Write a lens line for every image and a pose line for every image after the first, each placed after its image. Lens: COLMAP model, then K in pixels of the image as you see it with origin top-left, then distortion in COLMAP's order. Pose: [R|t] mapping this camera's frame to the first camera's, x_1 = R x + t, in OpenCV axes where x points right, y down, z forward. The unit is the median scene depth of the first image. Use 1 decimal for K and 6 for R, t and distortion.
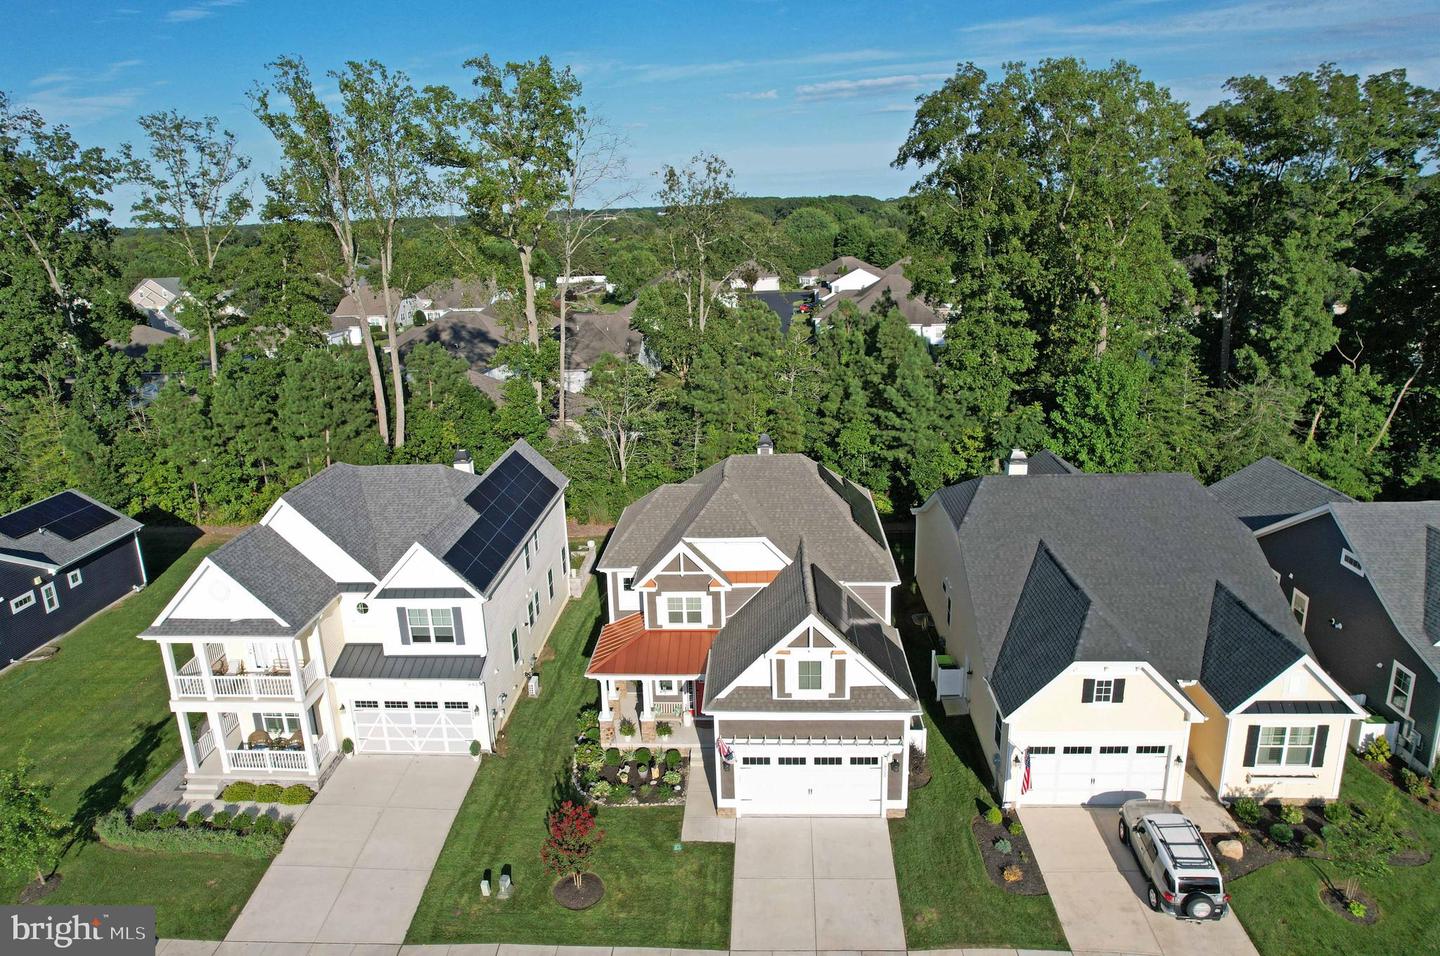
lens RADIAL K [[949.7, 0, 720.0], [0, 949.7, 478.0], [0, 0, 1]] dist [-0.083500, 0.079333]
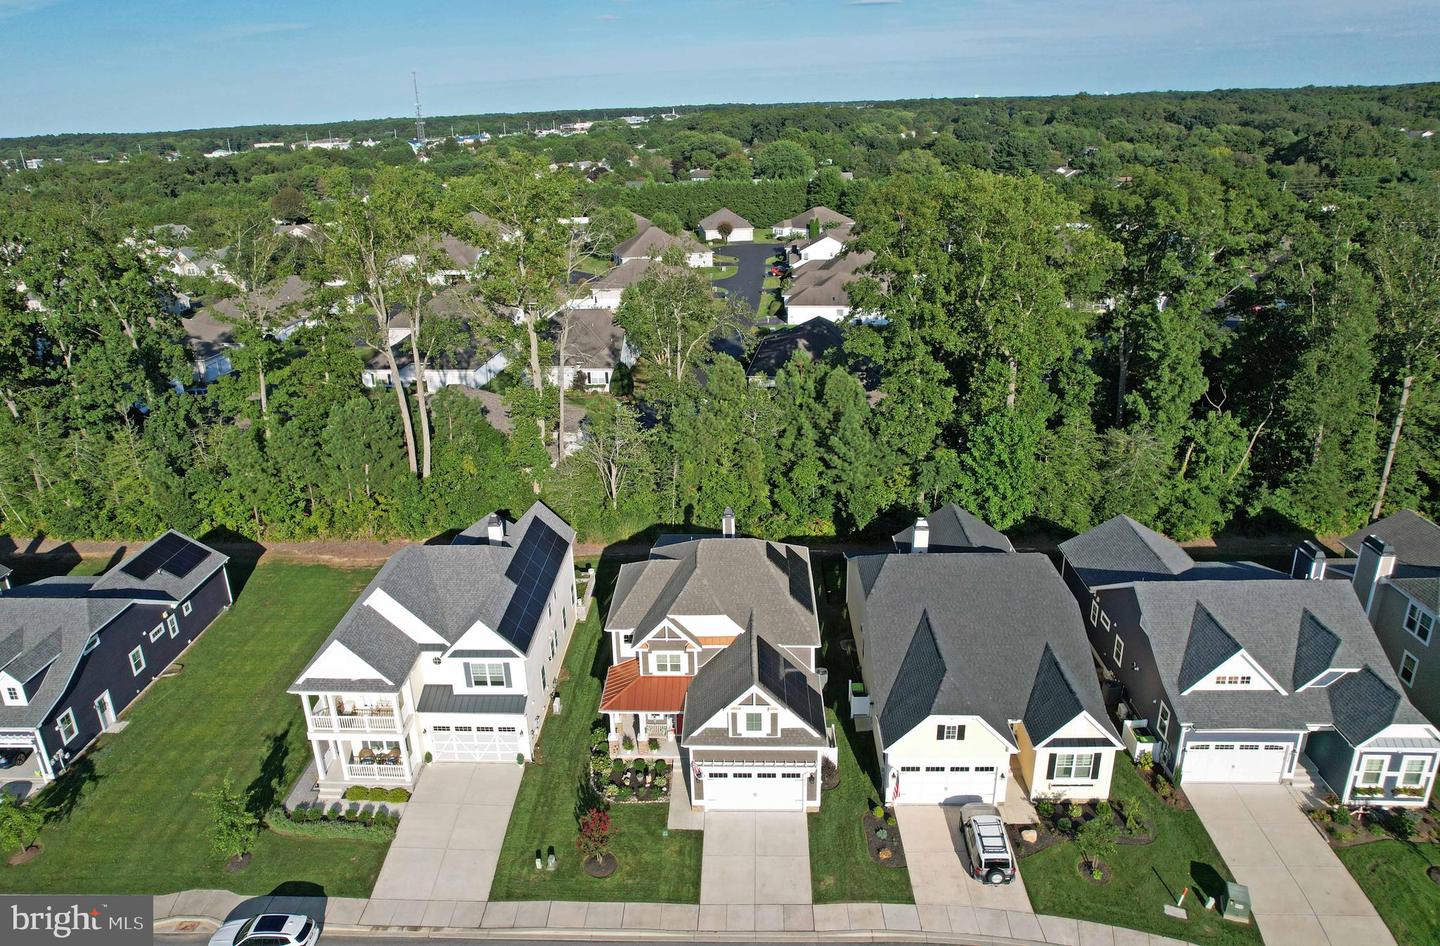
lens RADIAL K [[947.0, 0, 710.2], [0, 947.0, 470.3], [0, 0, 1]] dist [-0.051893, 0.002558]
pose [[0.999891, -0.001326, 0.014731, 0.004362], [0.000175, 0.996963, 0.077874, -0.256993], [-0.014789, -0.077863, 0.996854, -0.381748]]
